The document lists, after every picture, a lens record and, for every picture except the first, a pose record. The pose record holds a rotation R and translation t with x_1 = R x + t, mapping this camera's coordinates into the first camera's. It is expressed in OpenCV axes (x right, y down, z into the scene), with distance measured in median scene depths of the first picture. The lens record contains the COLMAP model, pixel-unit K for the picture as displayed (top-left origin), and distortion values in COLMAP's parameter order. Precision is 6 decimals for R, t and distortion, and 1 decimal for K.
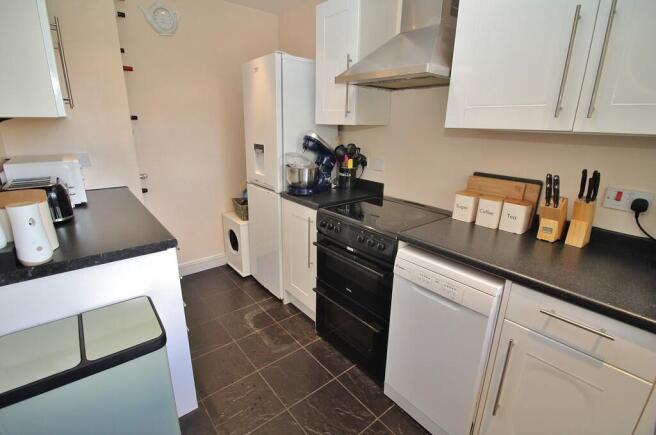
lens RADIAL K [[301.6, 0, 327.6], [0, 301.6, 216.9], [0, 0, 1]] dist [-0.024325, -0.002237]
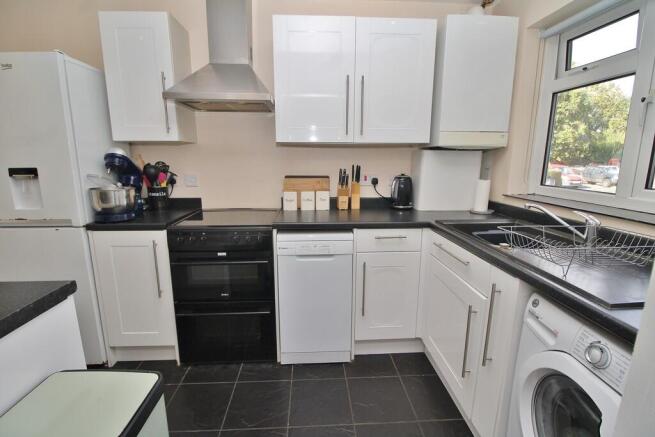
lens RADIAL K [[301.2, 0, 328.3], [0, 301.2, 217.6], [0, 0, 1]] dist [-0.024325, -0.002237]
pose [[0.590035, -0.174425, 0.788312, -0.420564], [0.240301, 0.970075, 0.034782, 0.029386], [-0.770788, 0.168909, 0.614292, 0.032985]]
